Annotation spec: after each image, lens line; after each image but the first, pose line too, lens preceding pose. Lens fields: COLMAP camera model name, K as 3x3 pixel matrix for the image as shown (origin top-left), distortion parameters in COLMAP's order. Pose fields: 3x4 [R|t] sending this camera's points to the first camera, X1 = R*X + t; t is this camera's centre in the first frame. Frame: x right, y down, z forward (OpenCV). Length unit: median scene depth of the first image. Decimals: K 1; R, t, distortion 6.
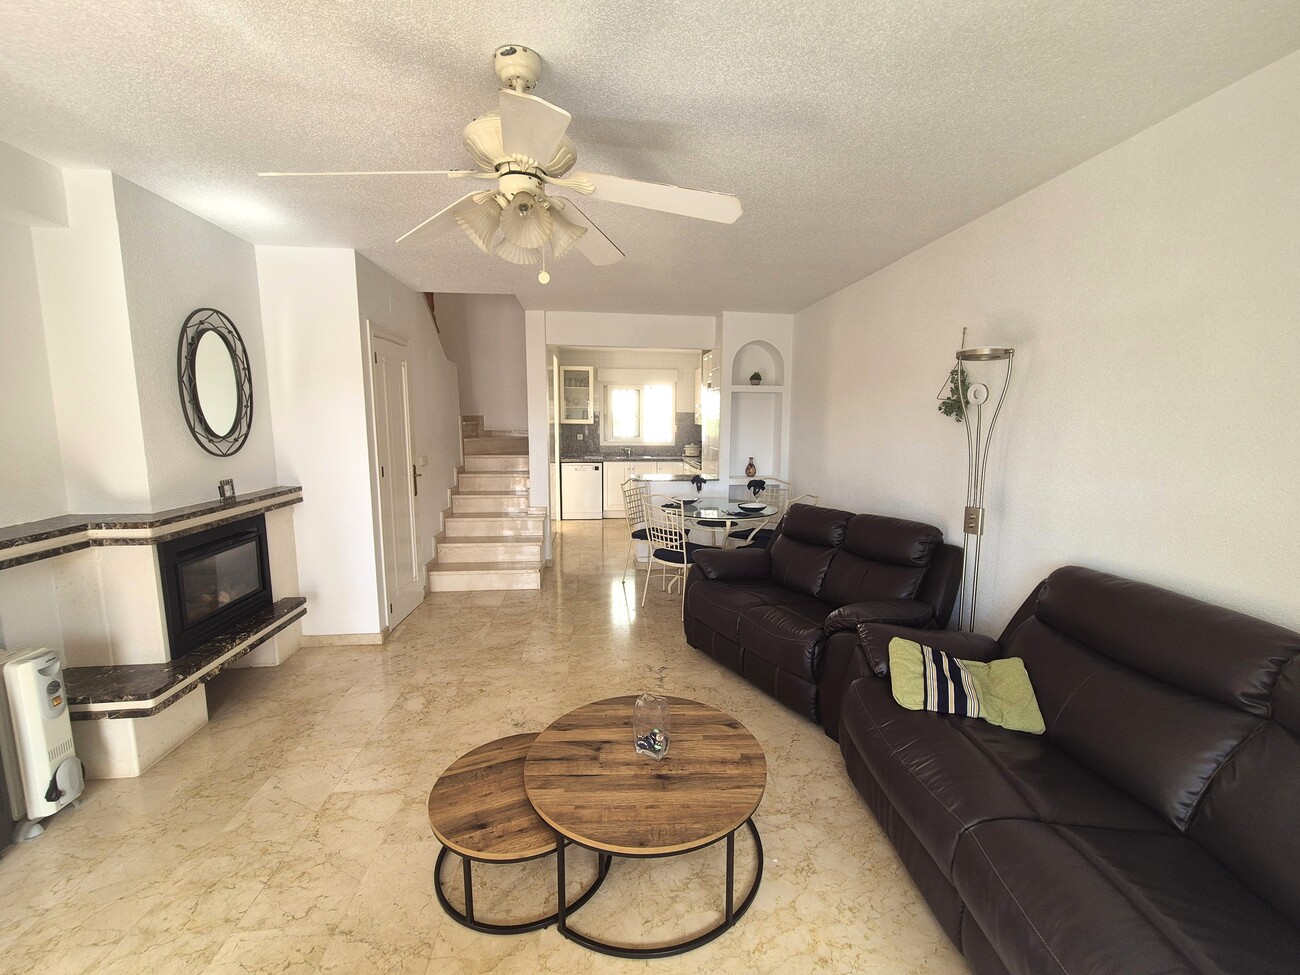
lens RADIAL K [[537.9, 0, 652.7], [0, 537.9, 489.8], [0, 0, 1]] dist [-0.001971, 0.002857]
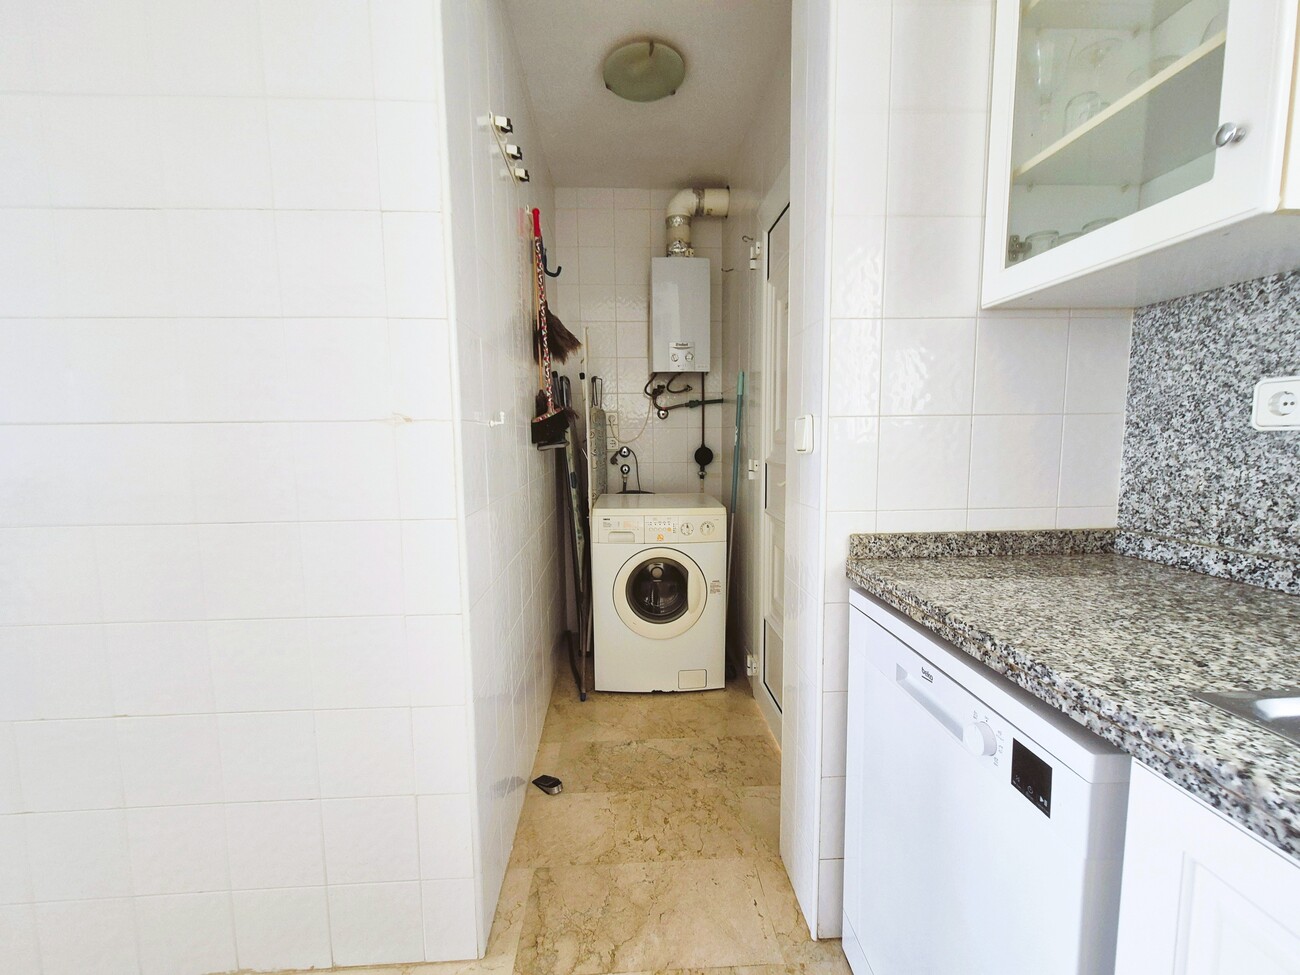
lens RADIAL K [[537.9, 0, 652.7], [0, 537.9, 489.8], [0, 0, 1]] dist [-0.001971, 0.002857]
pose [[-0.059787, 0.094264, -0.993750, -0.068112], [-0.120667, 0.987548, 0.100936, -0.212252], [0.990891, 0.125948, -0.047668, 2.426647]]
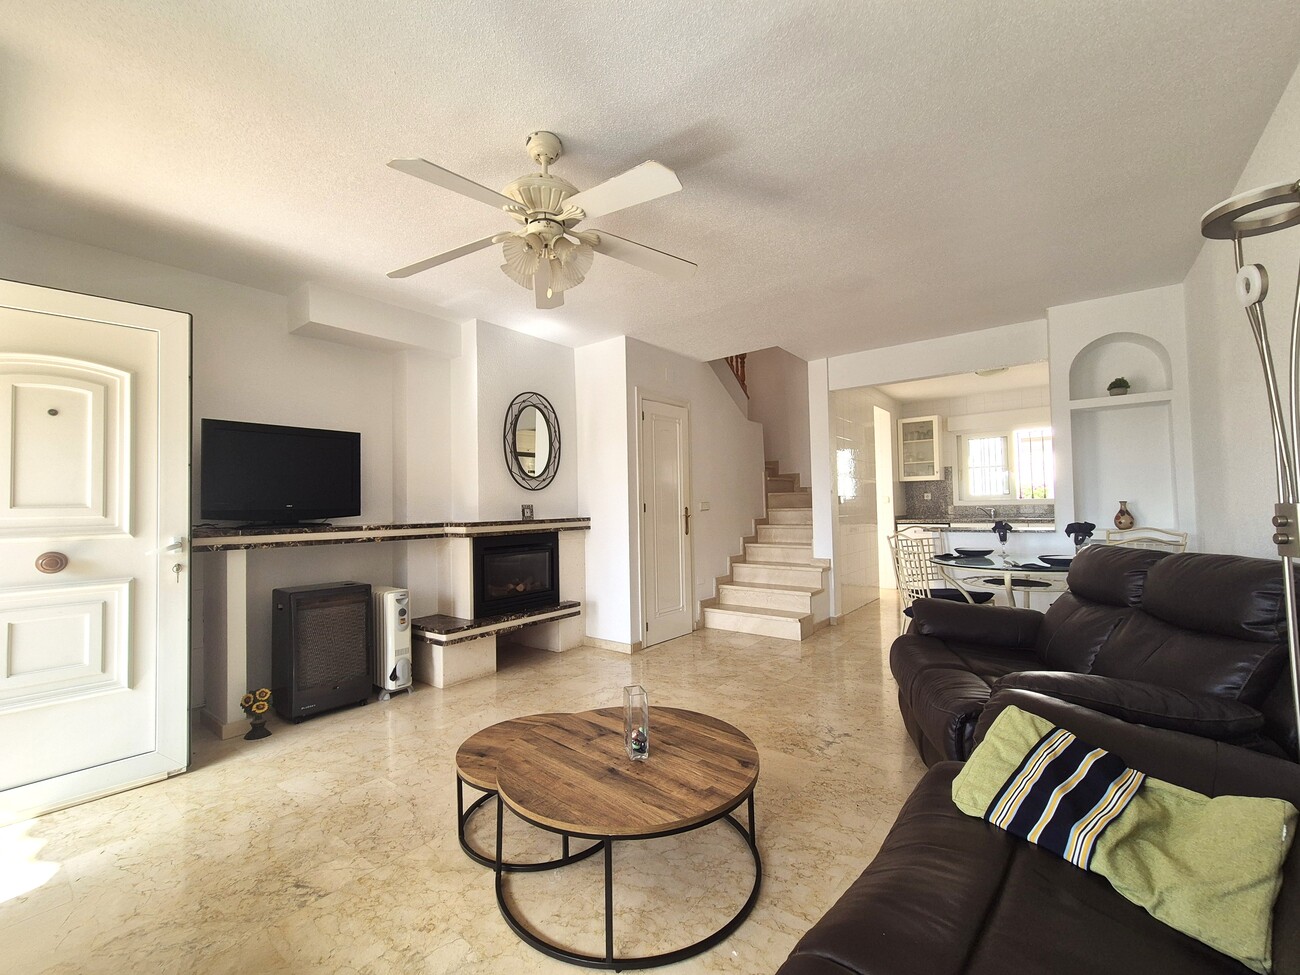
lens RADIAL K [[537.9, 0, 652.7], [0, 537.9, 489.8], [0, 0, 1]] dist [-0.001971, 0.002857]
pose [[0.719225, -0.043821, -0.693394, 0.412352], [-0.066430, 0.989099, -0.131414, 0.099184], [0.691595, 0.140578, 0.708474, 0.186193]]
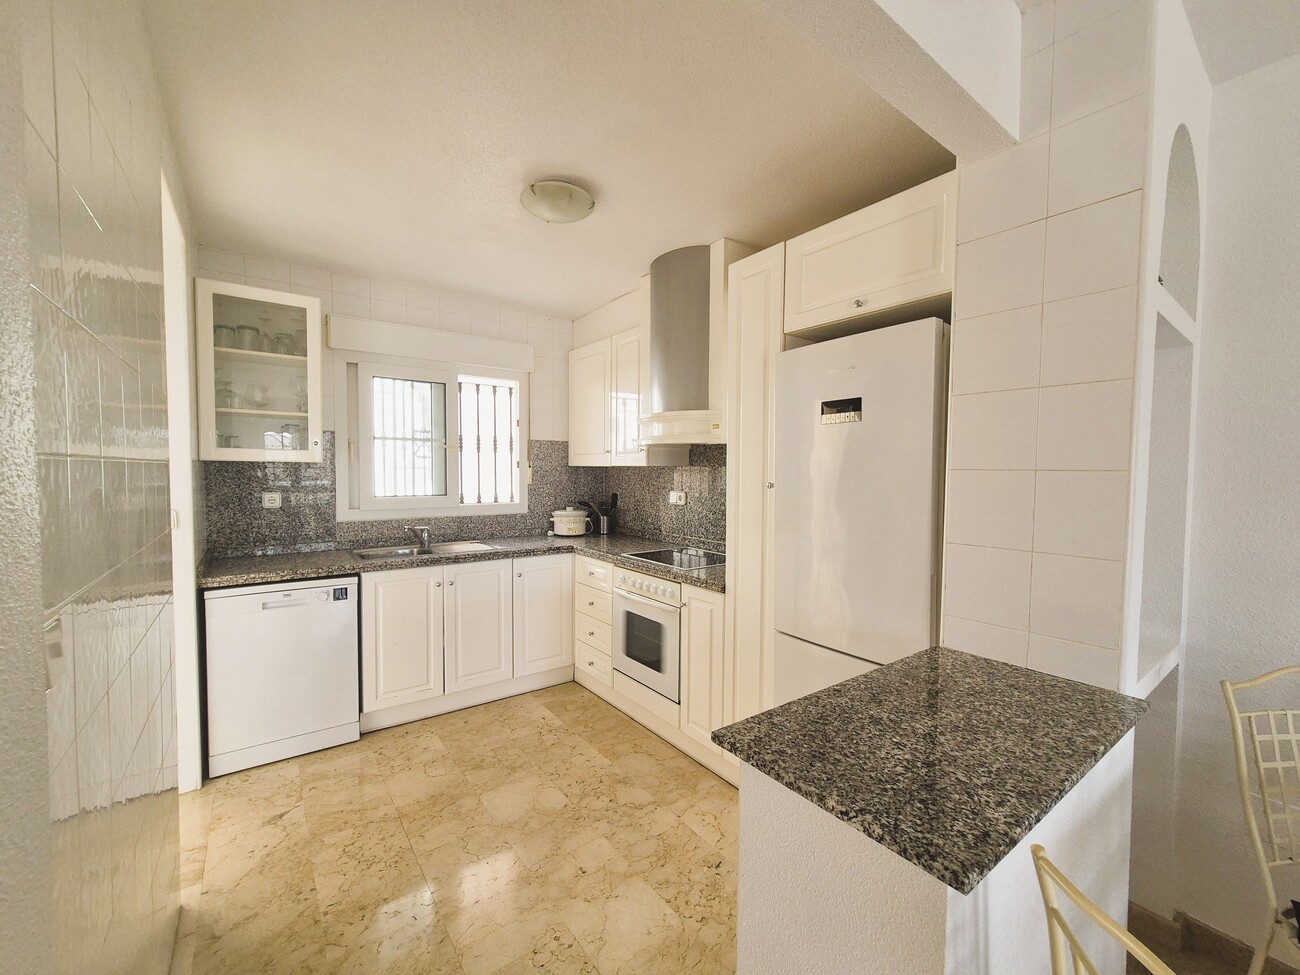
lens RADIAL K [[537.9, 0, 652.7], [0, 537.9, 489.8], [0, 0, 1]] dist [-0.001971, 0.002857]
pose [[0.861170, -0.019026, 0.507960, -0.271639], [0.063956, 0.995414, -0.071143, -0.174973], [-0.504277, 0.093754, 0.858437, 1.569396]]
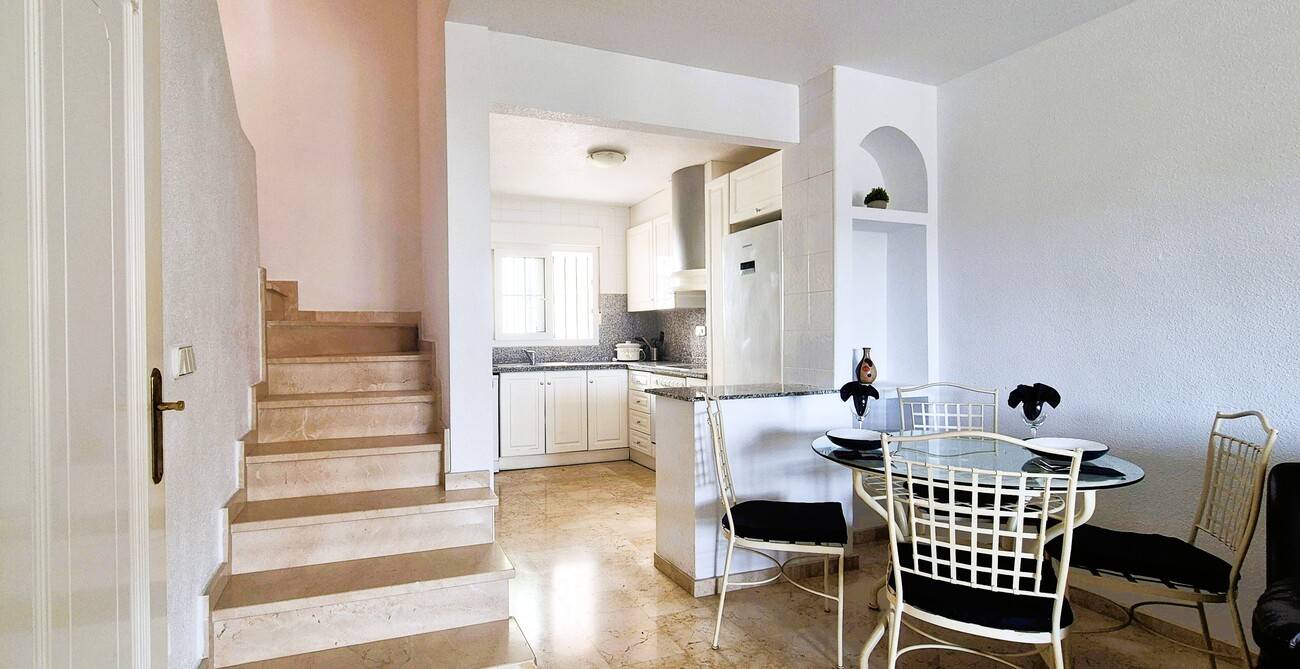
lens RADIAL K [[602.2, 0, 582.8], [0, 602.2, 336.2], [0, 0, 1]] dist [-0.000501, -0.000191]
pose [[0.969891, -0.015850, 0.243022, -0.421361], [0.046363, 0.991647, -0.120357, -0.021866], [-0.239084, 0.128001, 0.962525, 0.892262]]
